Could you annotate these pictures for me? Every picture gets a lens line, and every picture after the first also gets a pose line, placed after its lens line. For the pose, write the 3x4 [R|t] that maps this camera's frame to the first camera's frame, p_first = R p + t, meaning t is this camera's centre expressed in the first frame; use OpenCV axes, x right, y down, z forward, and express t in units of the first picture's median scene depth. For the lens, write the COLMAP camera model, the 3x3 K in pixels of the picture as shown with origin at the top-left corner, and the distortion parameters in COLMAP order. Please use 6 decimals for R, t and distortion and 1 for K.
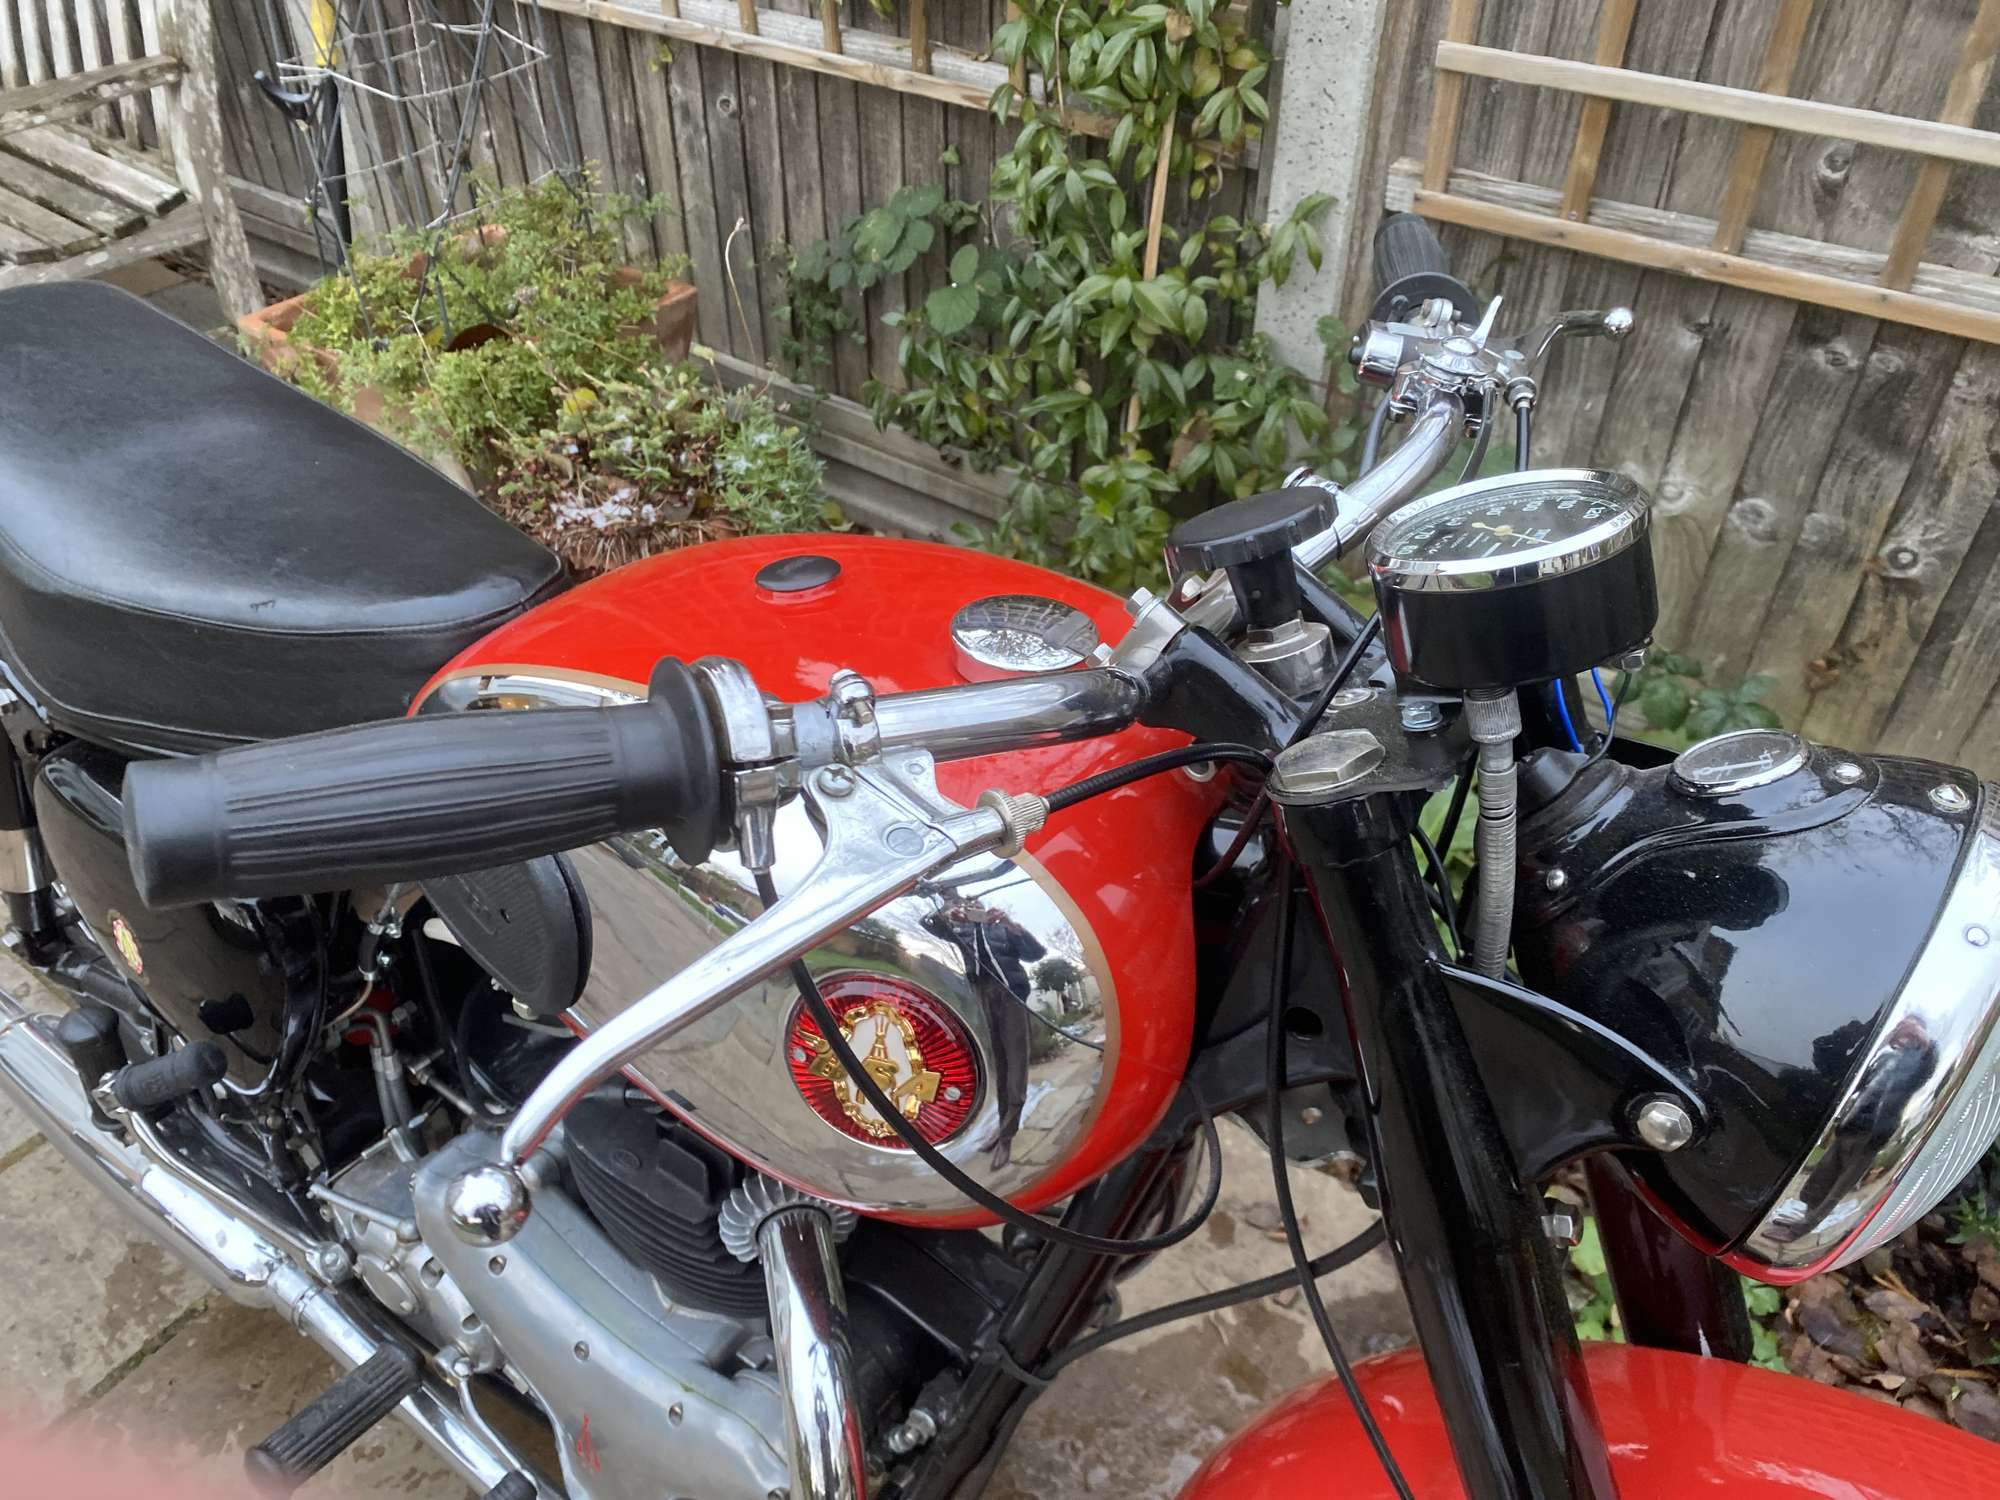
lens RADIAL K [[1544.0, 0, 1003.2], [0, 1544.0, 758.3], [0, 0, 1]] dist [0.013259, -0.015724]
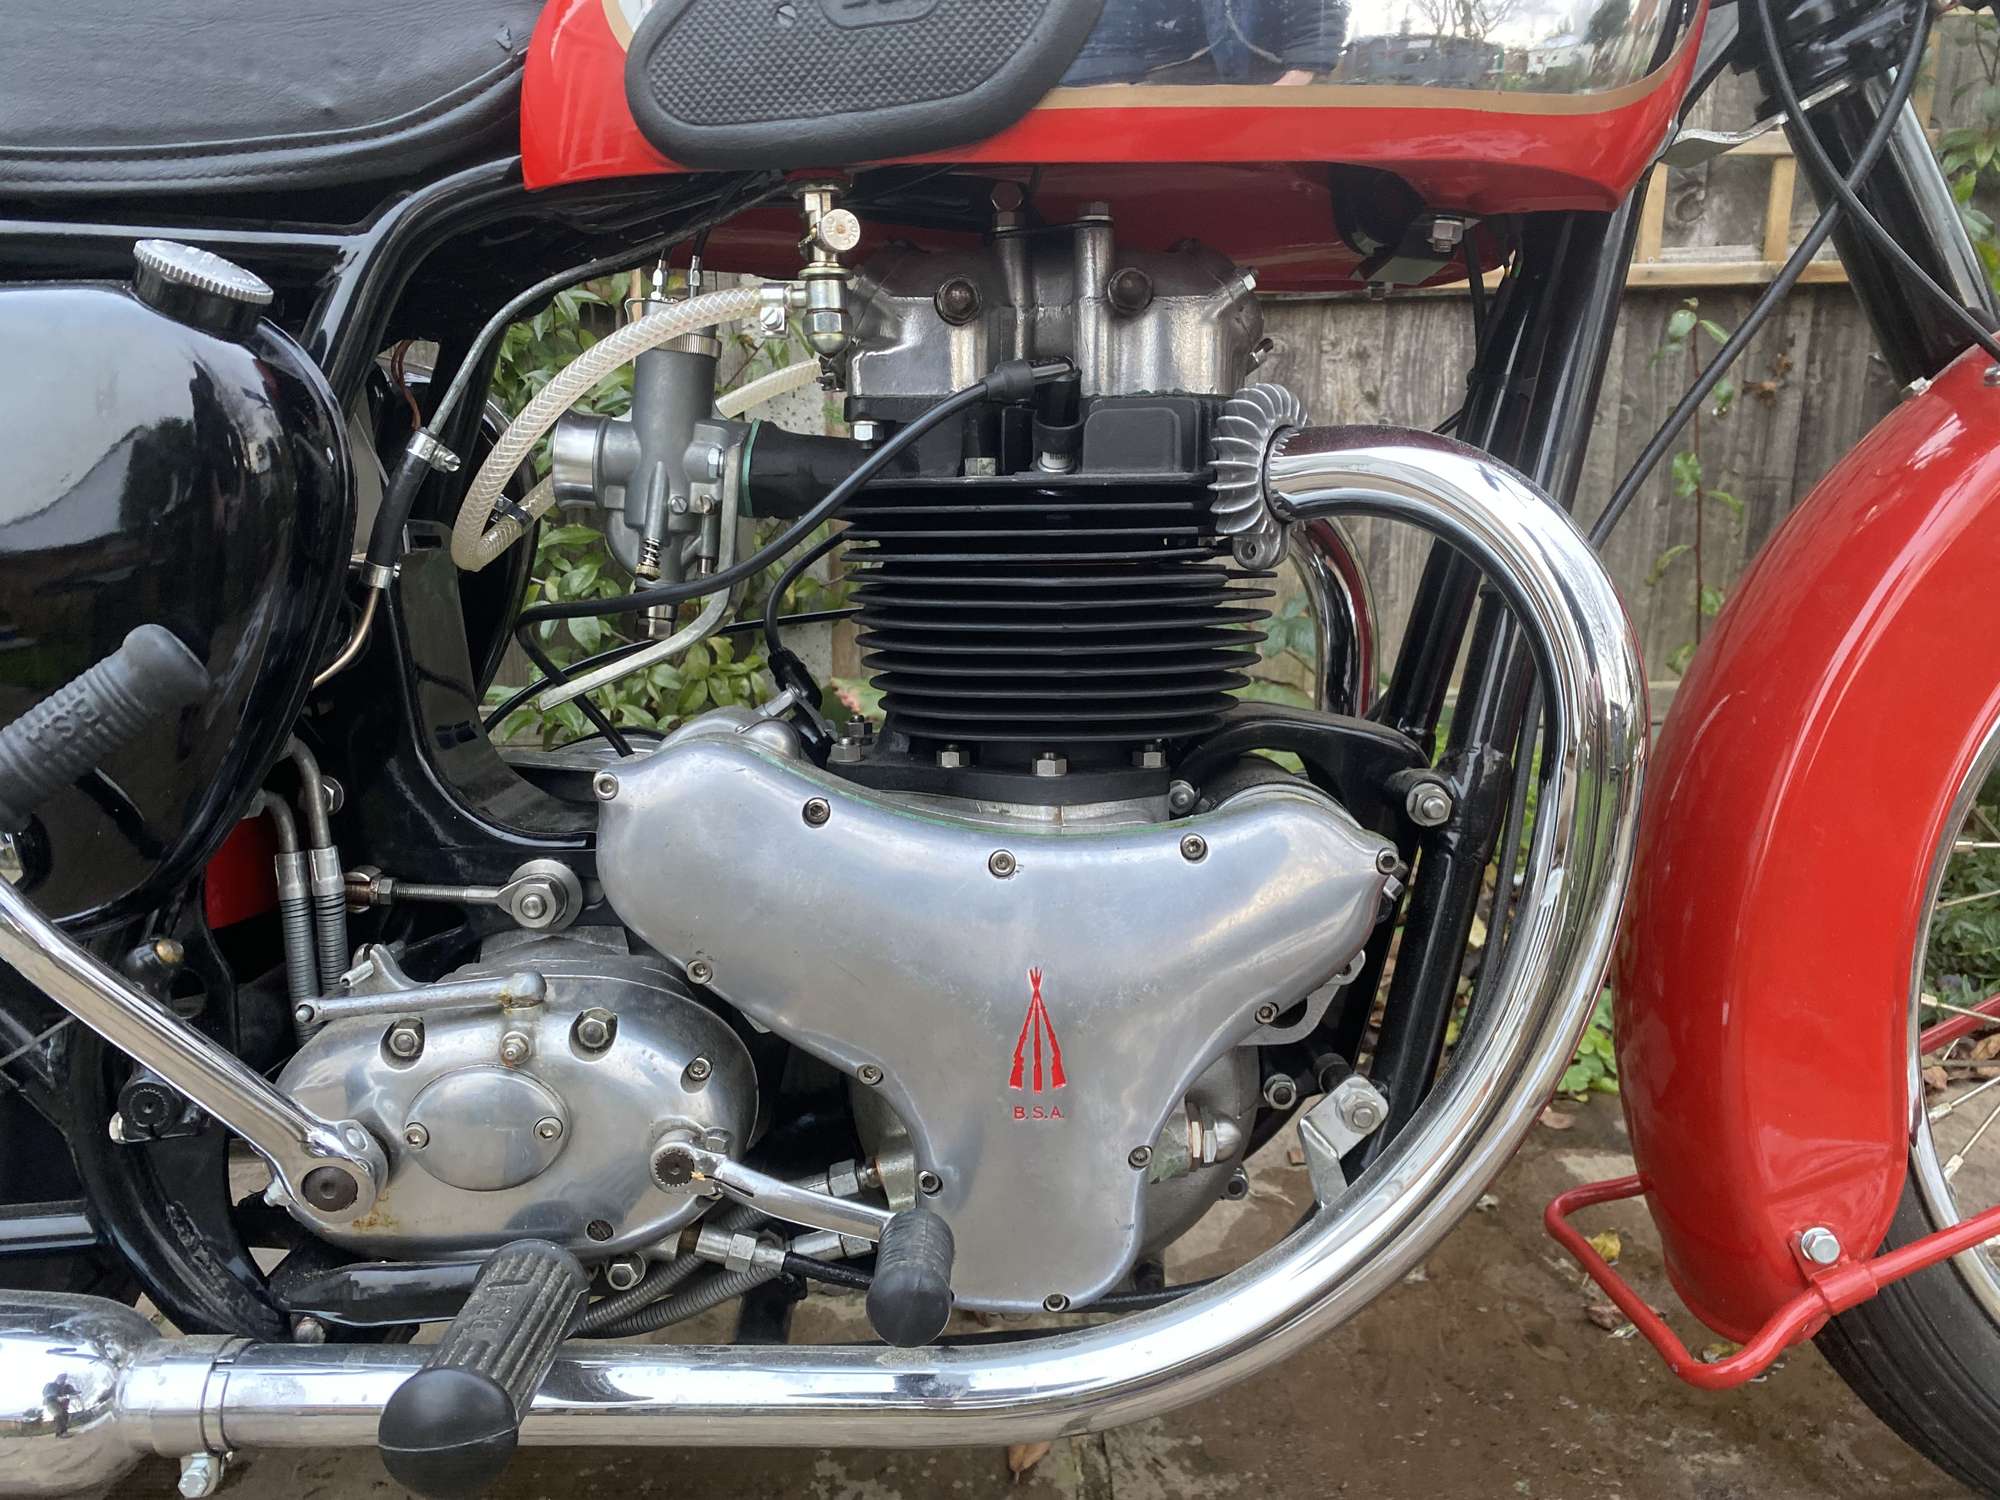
lens RADIAL K [[1516.7, 0, 992.0], [0, 1516.7, 738.3], [0, 0, 1]] dist [0.051412, -0.077227]
pose [[0.804481, -0.150918, 0.574486, -0.304871], [0.387772, 0.866080, -0.315496, 0.259328], [-0.449937, 0.476580, 0.755267, 0.239042]]
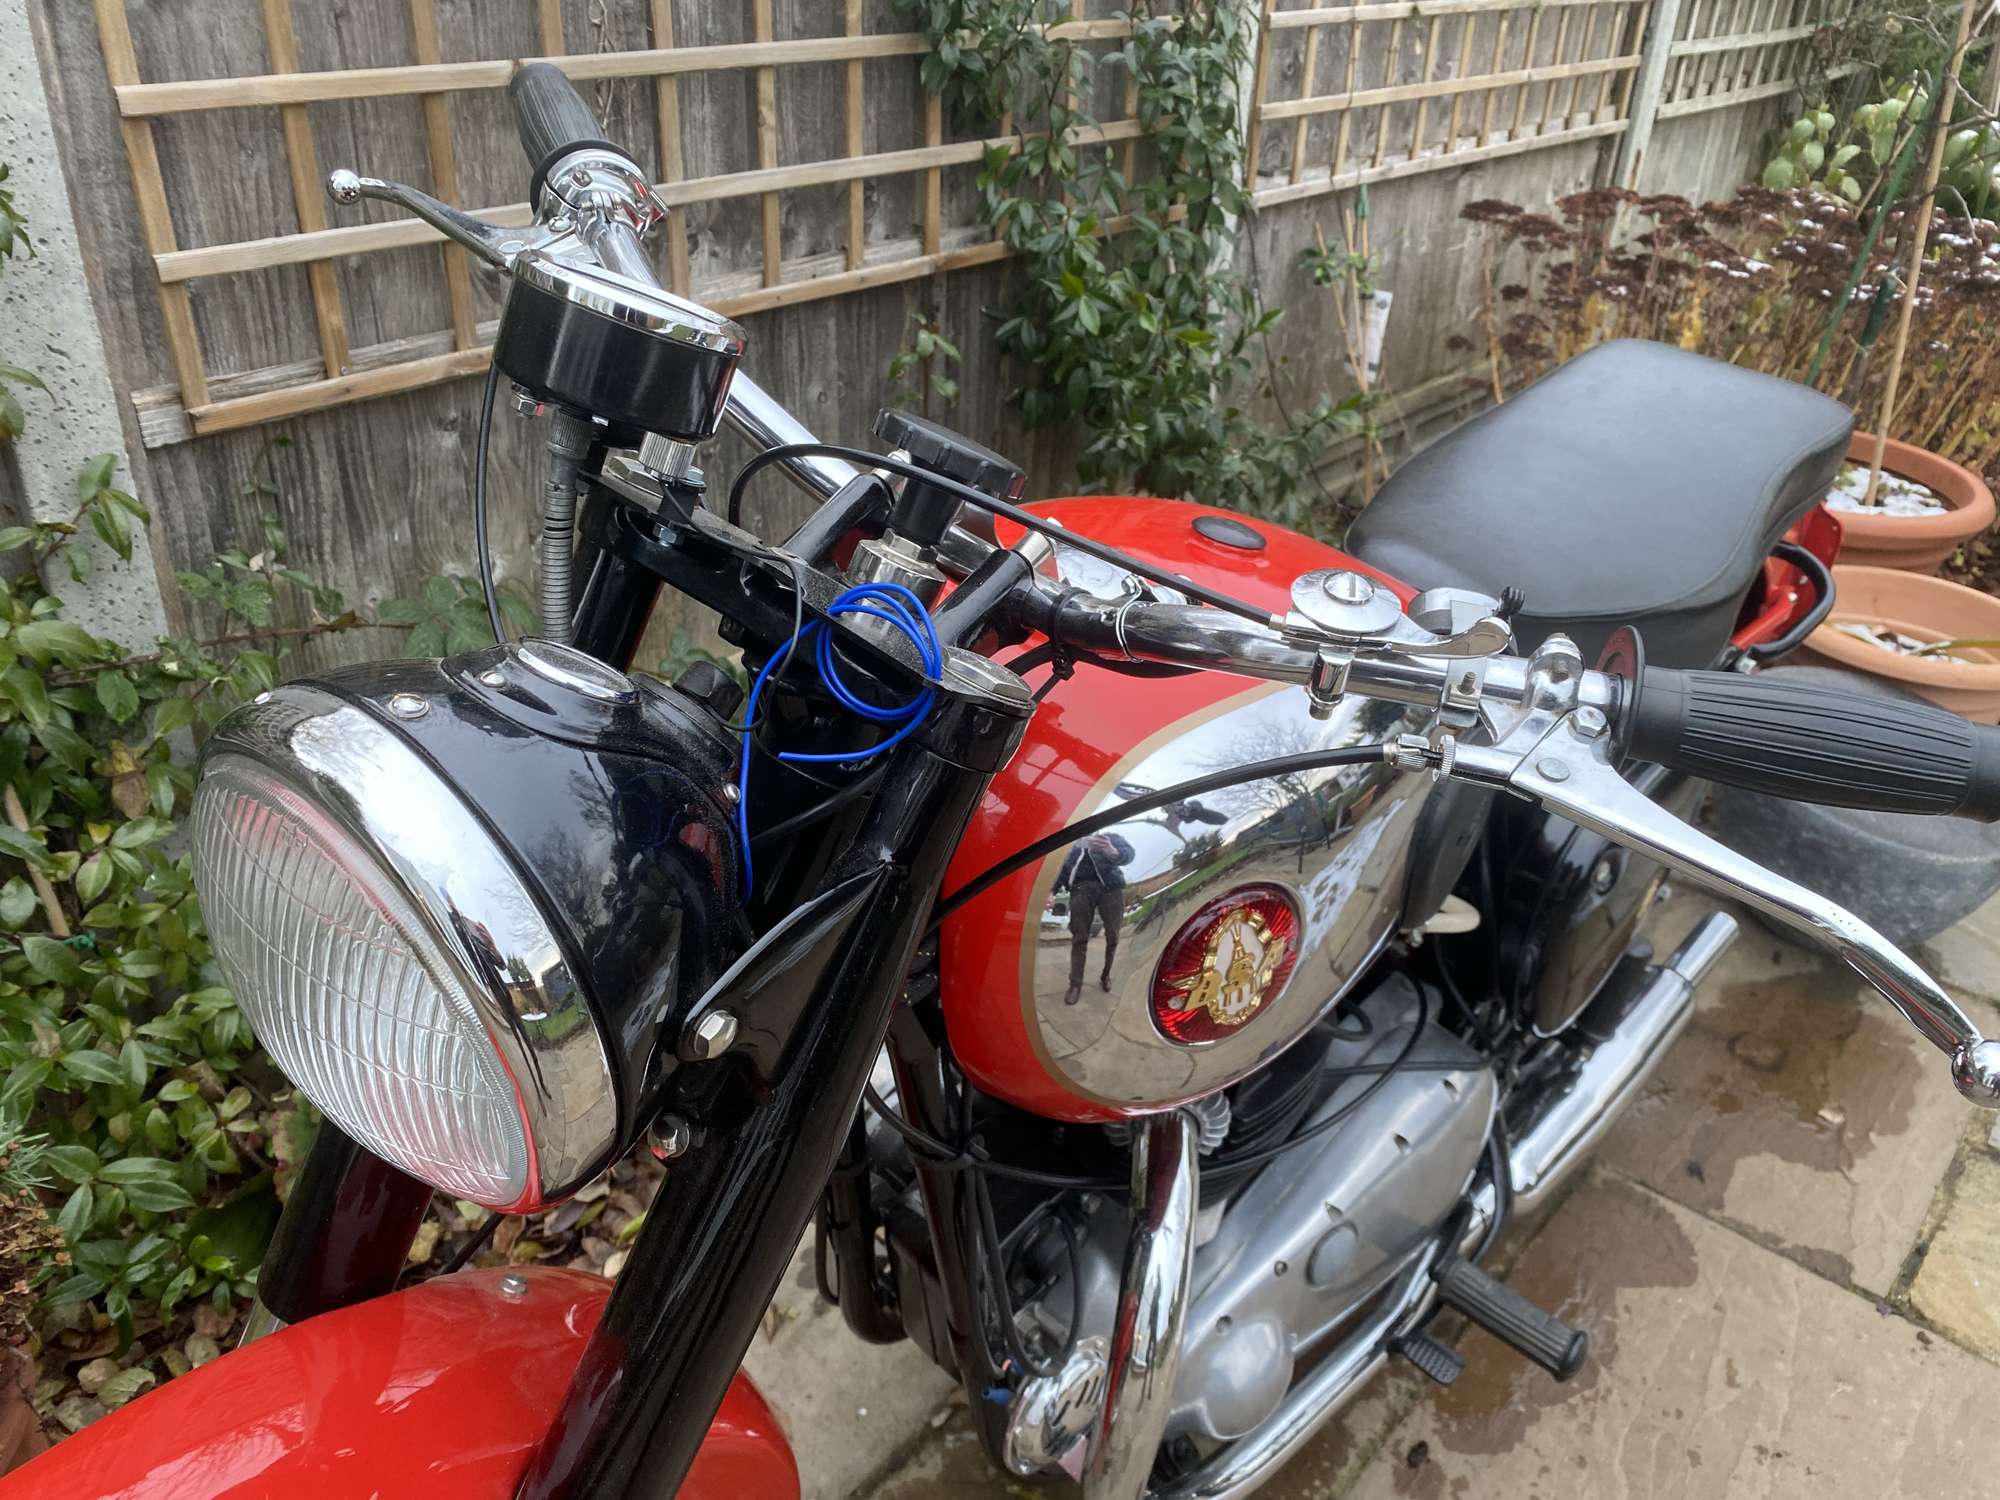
lens RADIAL K [[1552.6, 0, 985.8], [0, 1552.6, 759.2], [0, 0, 1]] dist [0.005014, 0.001171]
pose [[0.089154, -0.485599, 0.869624, -0.515711], [0.613484, 0.714597, 0.336138, -0.202468], [-0.784659, 0.503532, 0.361616, 0.332292]]
